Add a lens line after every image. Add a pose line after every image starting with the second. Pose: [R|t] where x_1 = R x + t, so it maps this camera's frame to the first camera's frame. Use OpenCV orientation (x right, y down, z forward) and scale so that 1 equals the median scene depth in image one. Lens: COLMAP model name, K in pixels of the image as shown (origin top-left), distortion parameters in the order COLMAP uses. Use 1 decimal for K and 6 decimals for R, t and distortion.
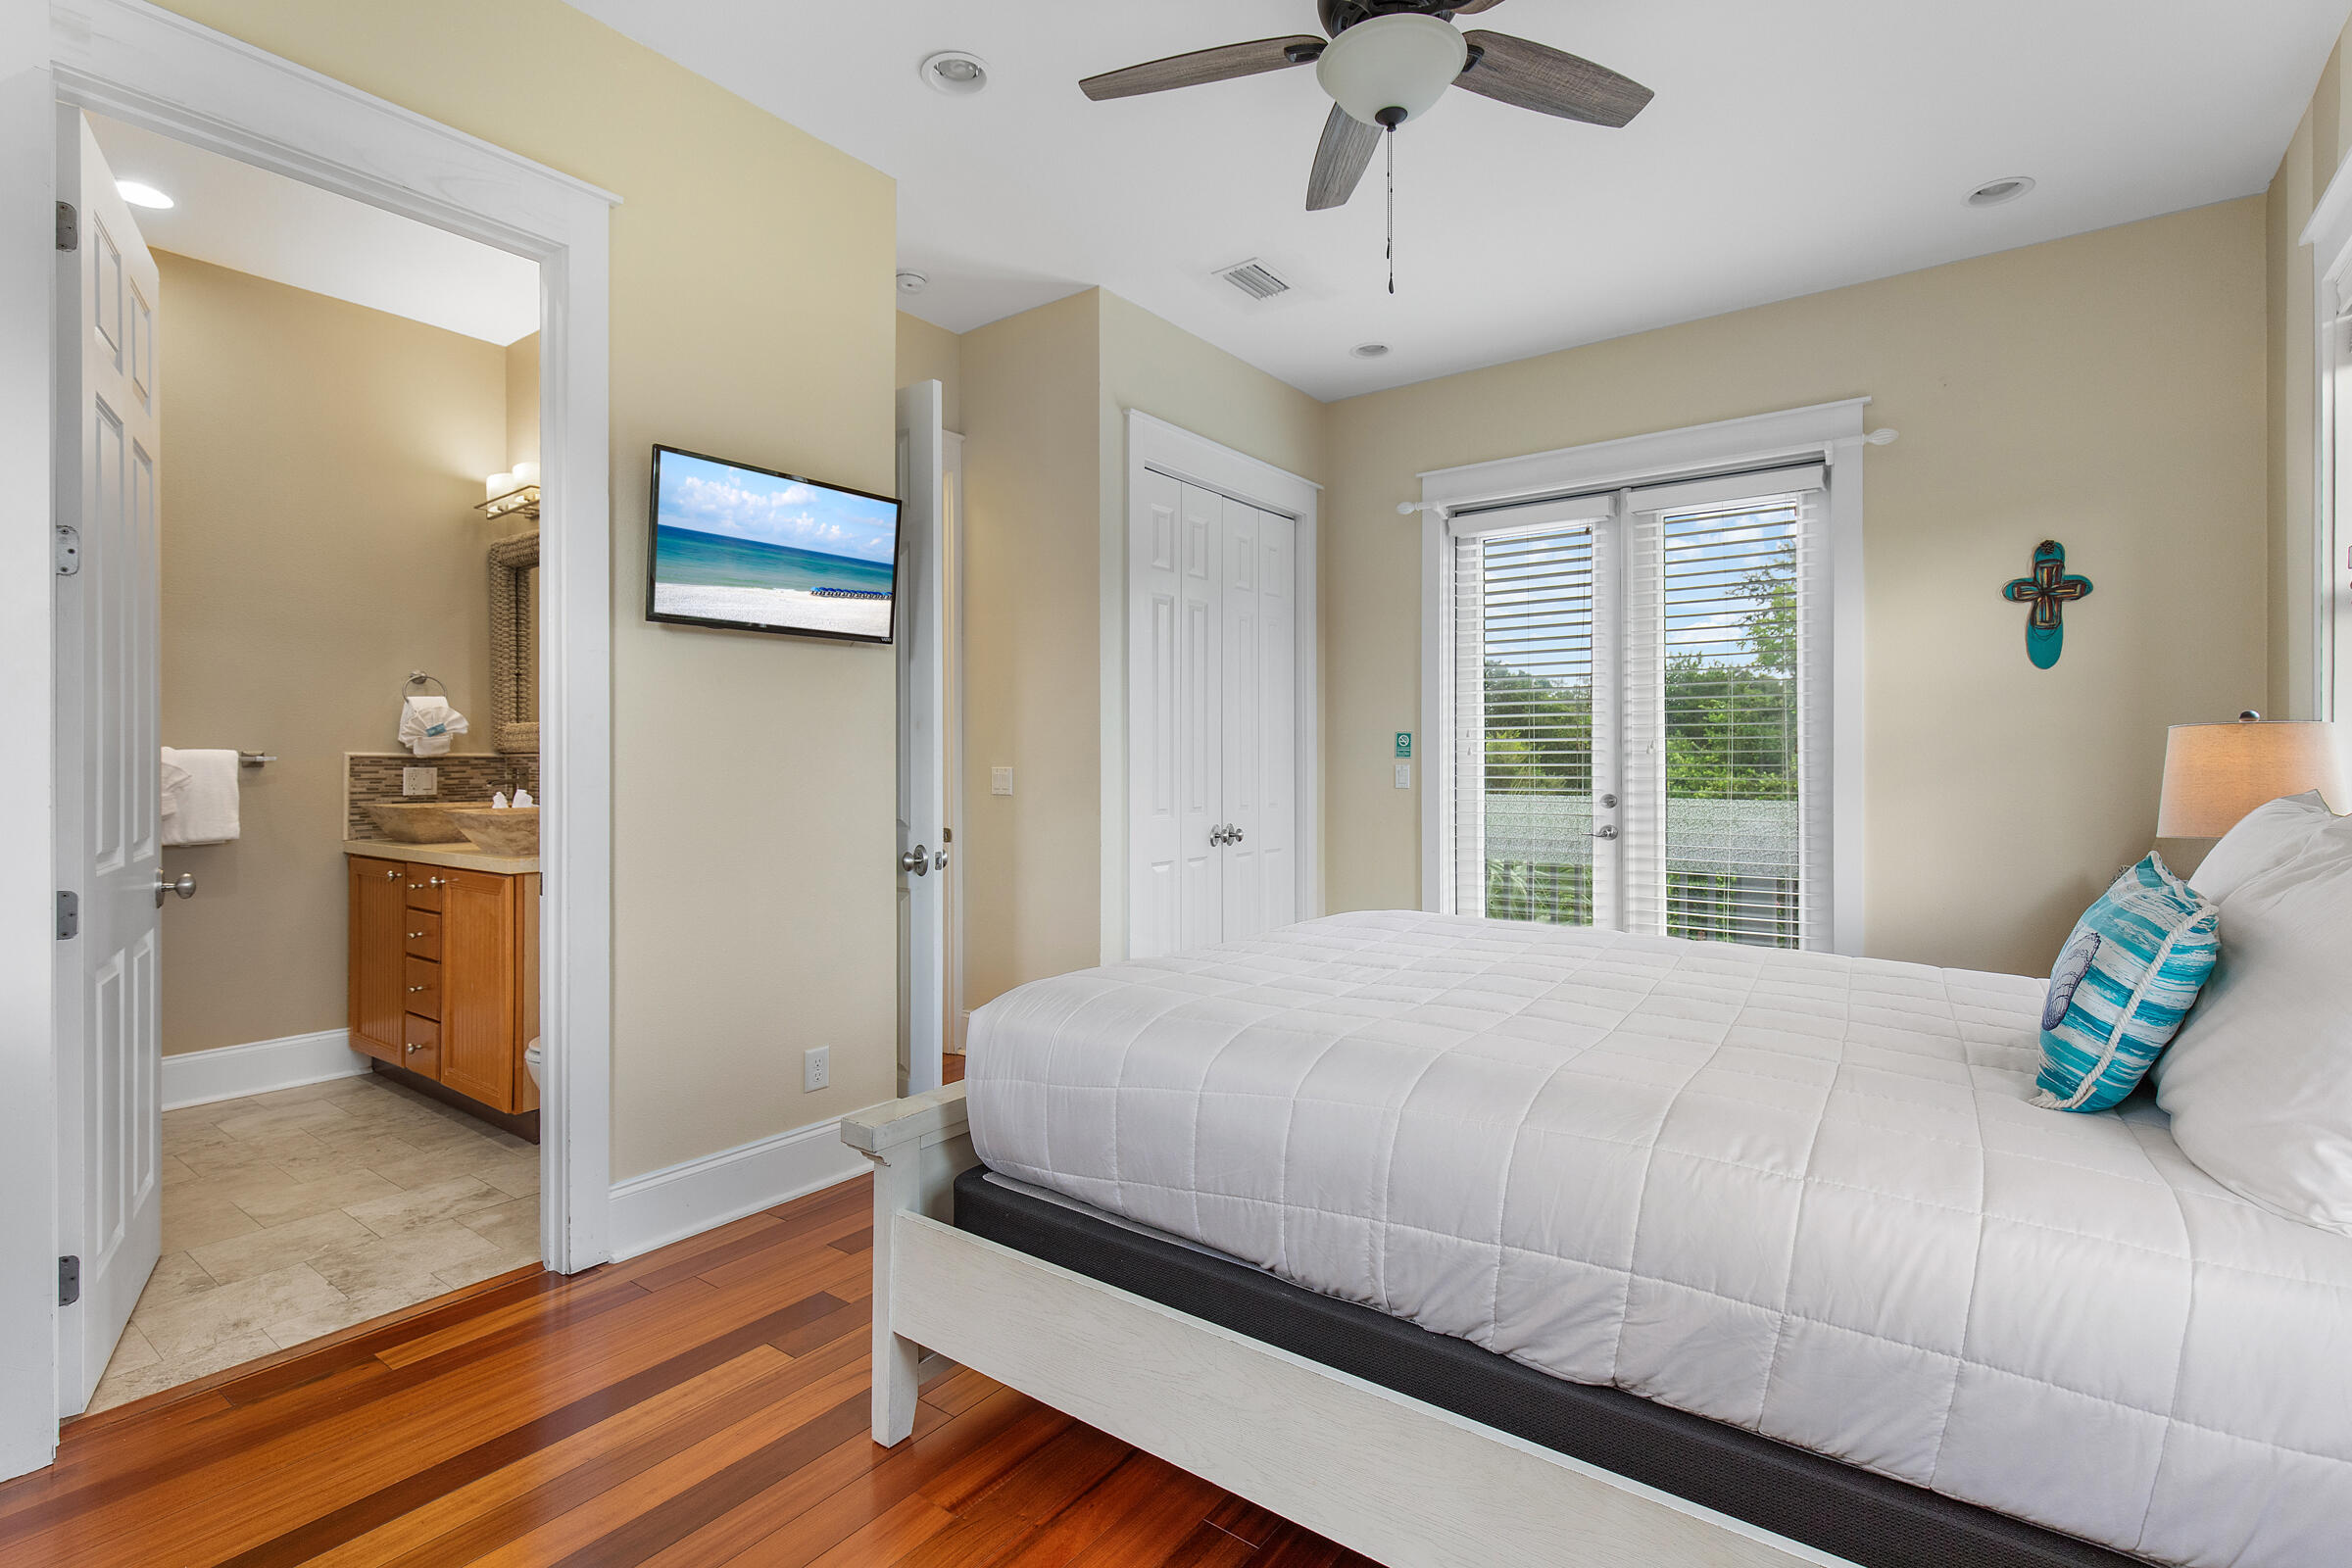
lens RADIAL K [[1051.2, 0, 1210.9], [0, 1051.2, 753.8], [0, 0, 1]] dist [0.010243, -0.000329]
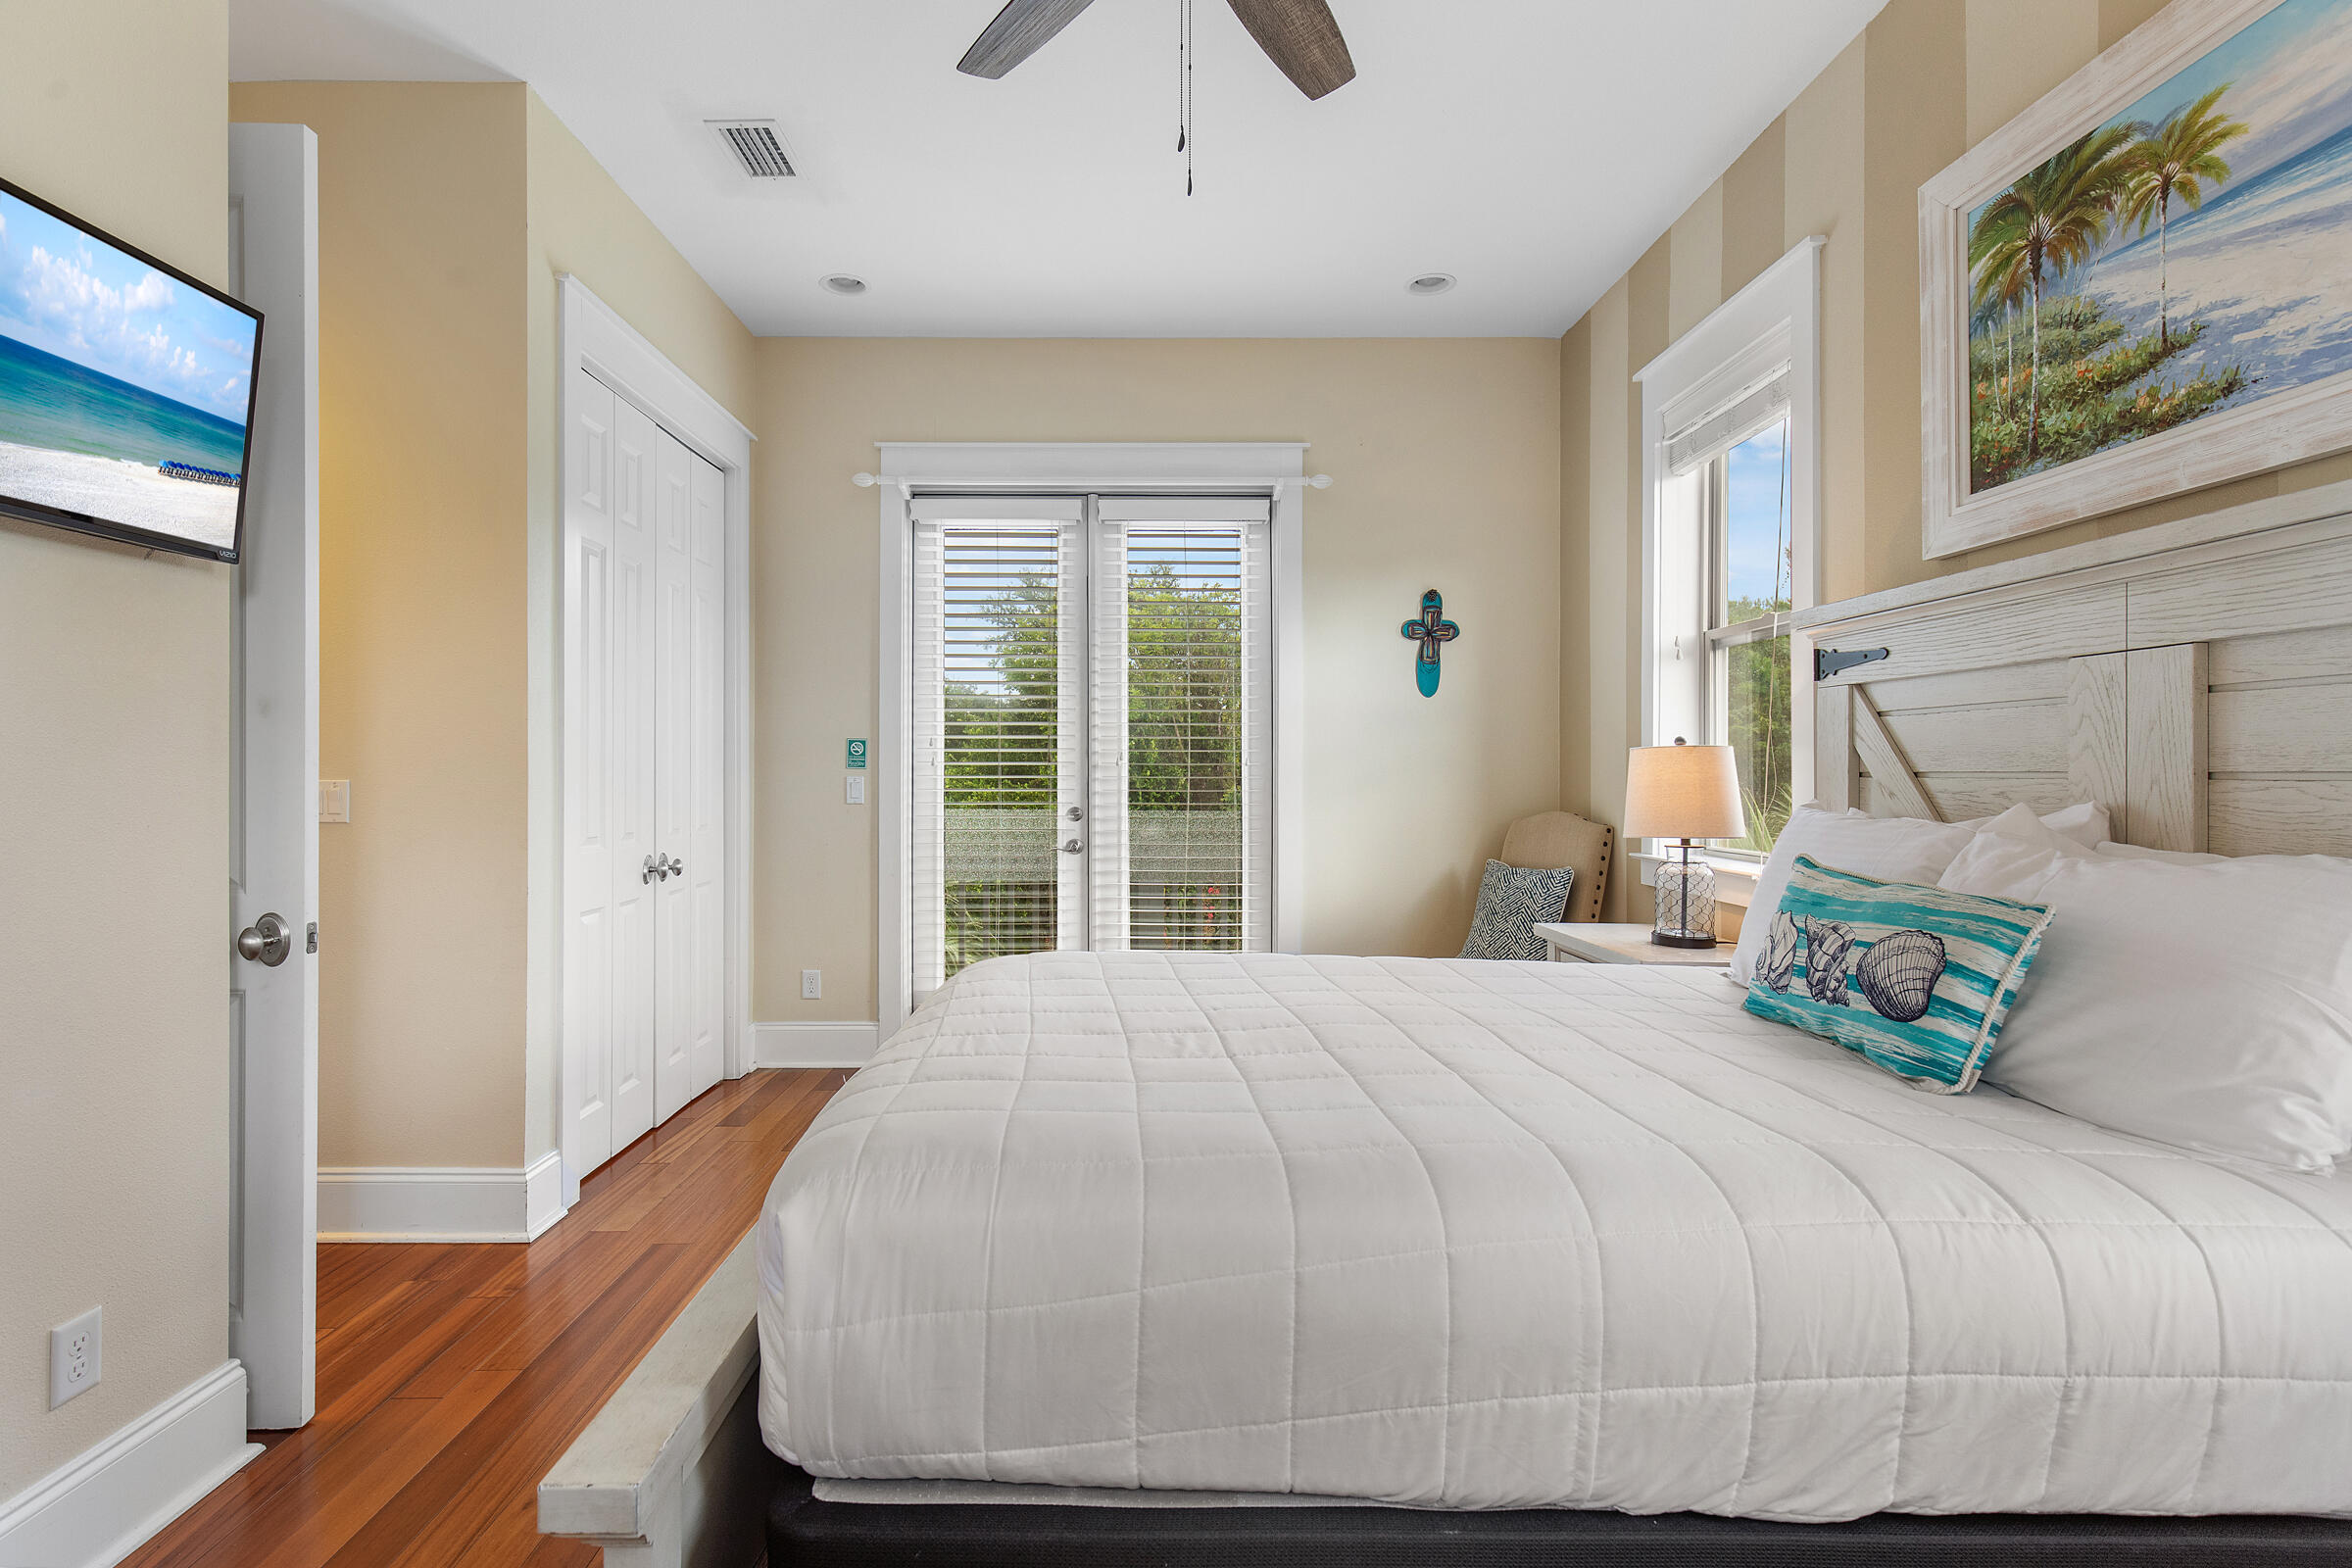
lens RADIAL K [[1085.8, 0, 1123.8], [0, 1085.8, 768.1], [0, 0, 1]] dist [0.009422, -0.000036]
pose [[0.824625, 0.005964, 0.565649, -0.185497], [-0.008392, 0.999963, 0.001692, 0.000378], [-0.565618, -0.006142, 0.824644, 0.183908]]
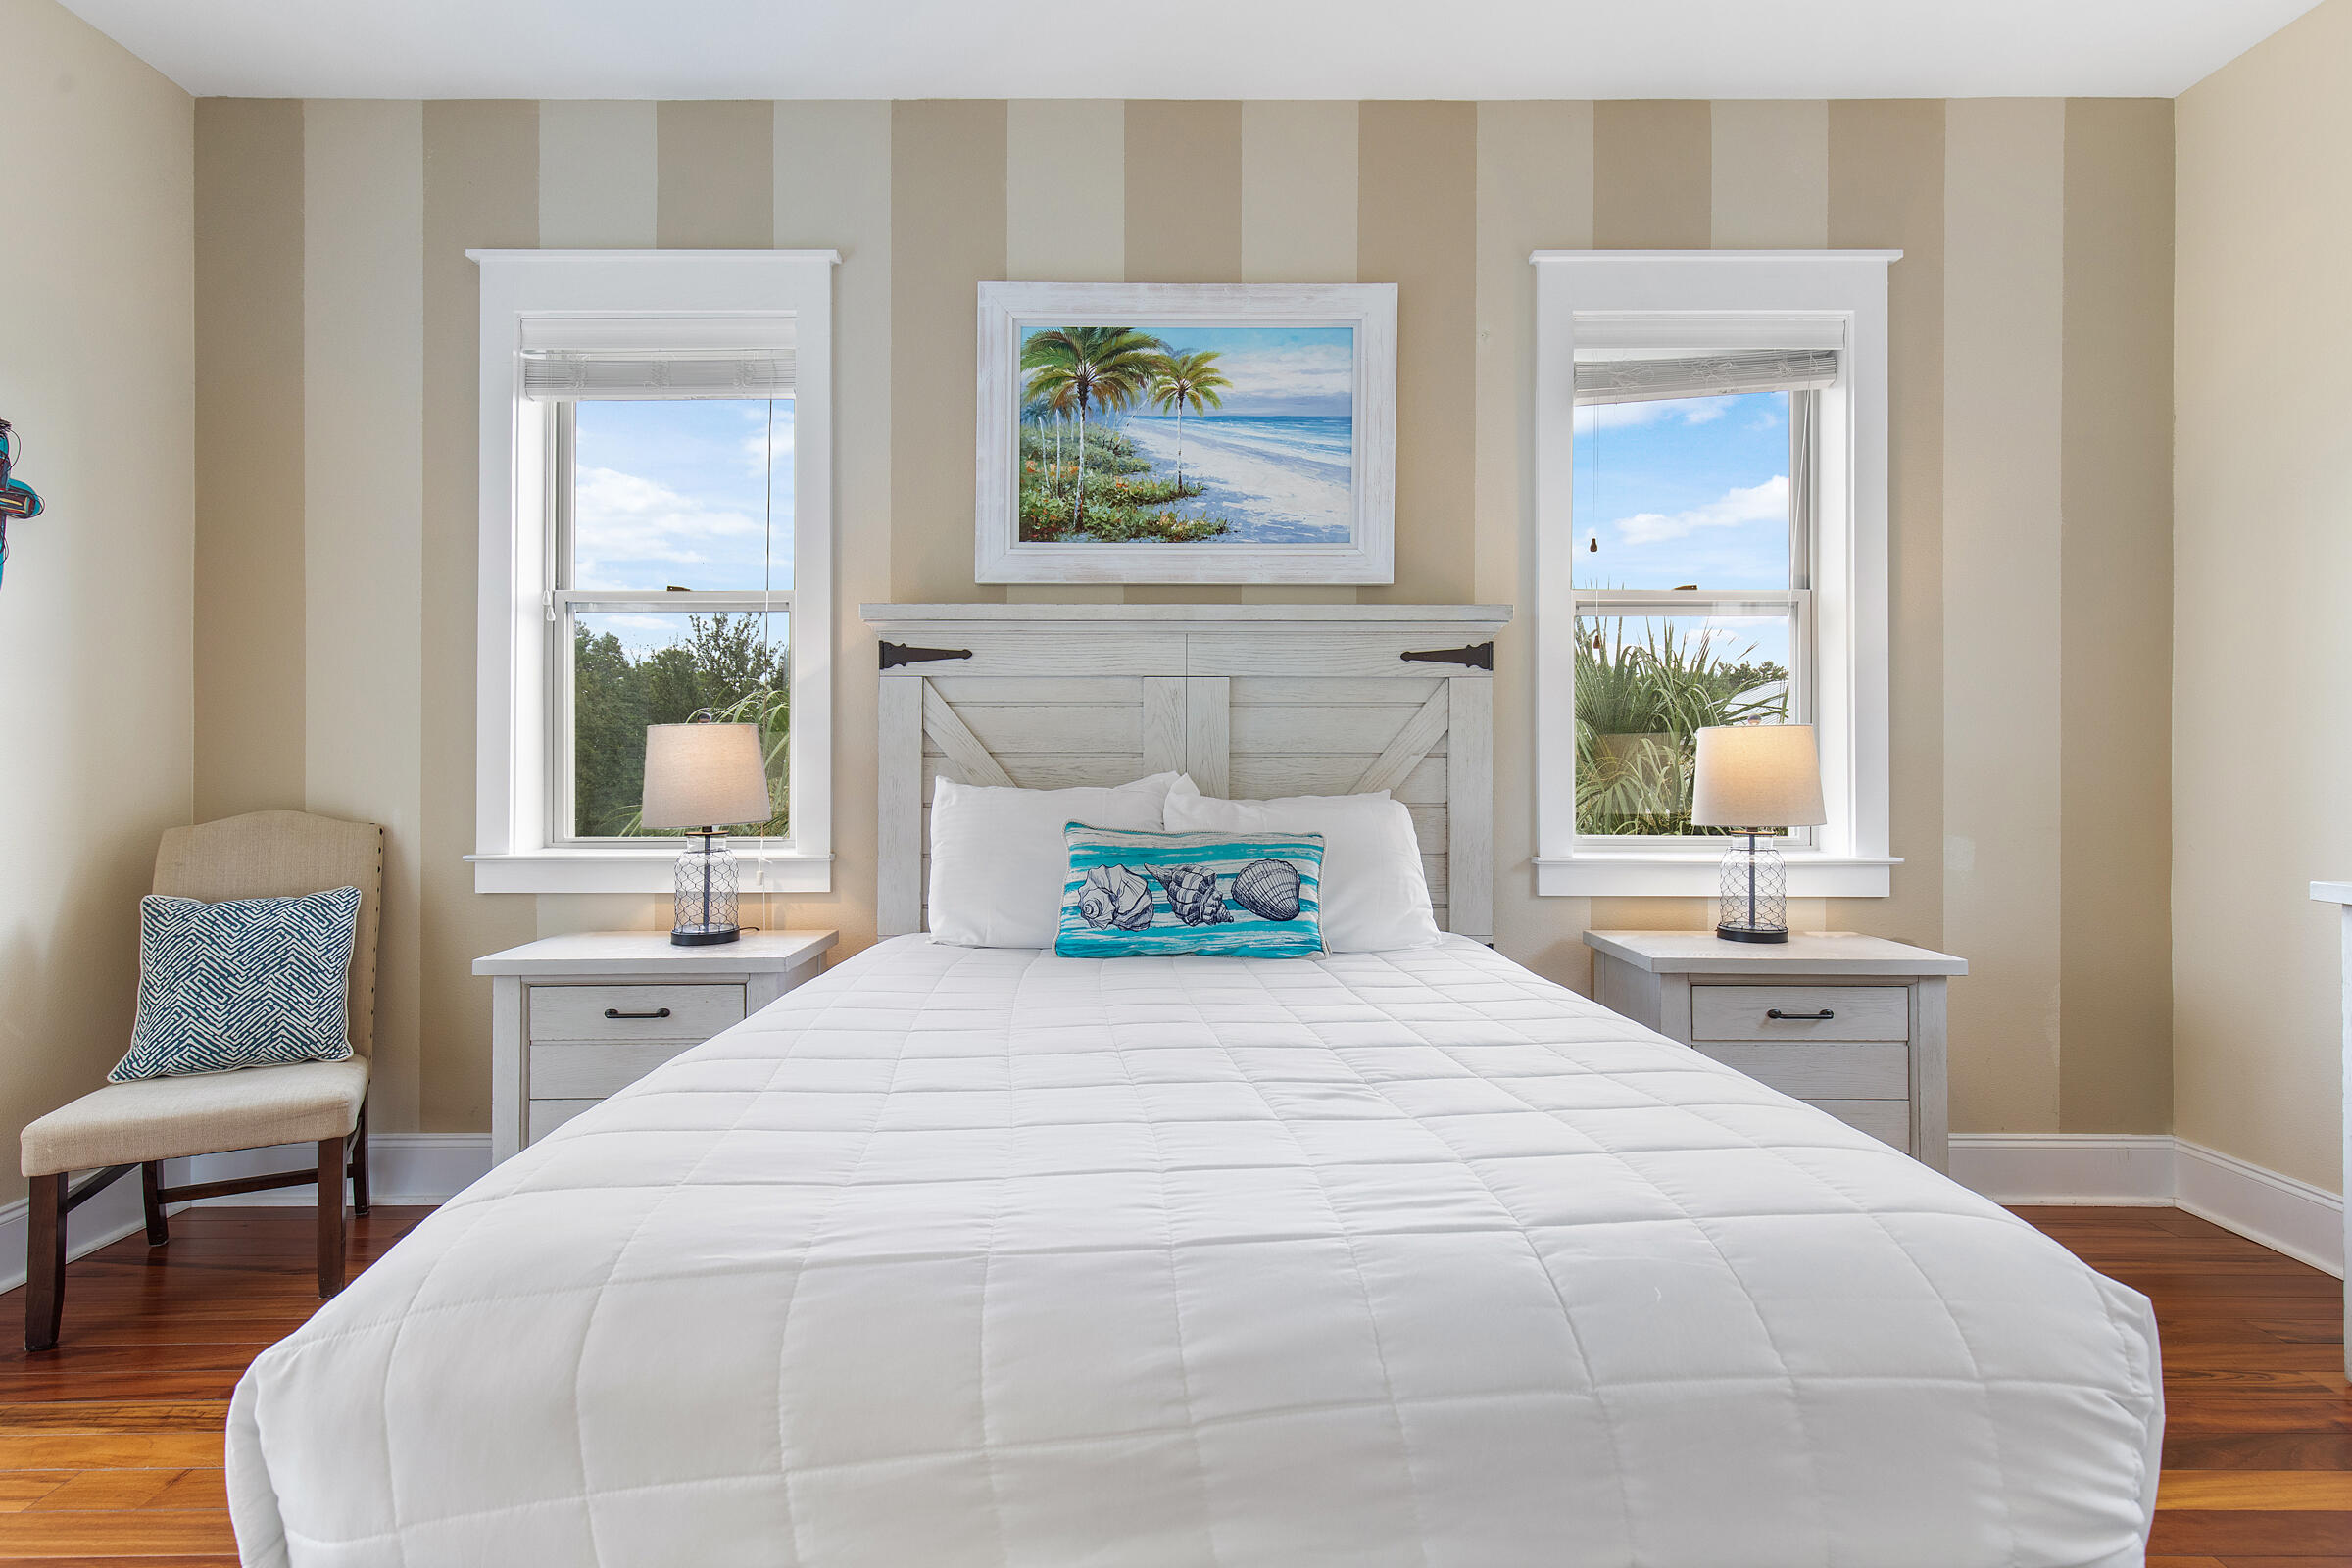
lens RADIAL K [[1087.7, 0, 1171.6], [0, 1087.7, 765.5], [0, 0, 1]] dist [0.002300, -0.000056]
pose [[-0.568877, -0.003510, 0.822415, -0.173381], [-0.004245, 0.999990, 0.001332, 0.006951], [-0.822412, -0.002733, -0.568886, 0.742364]]
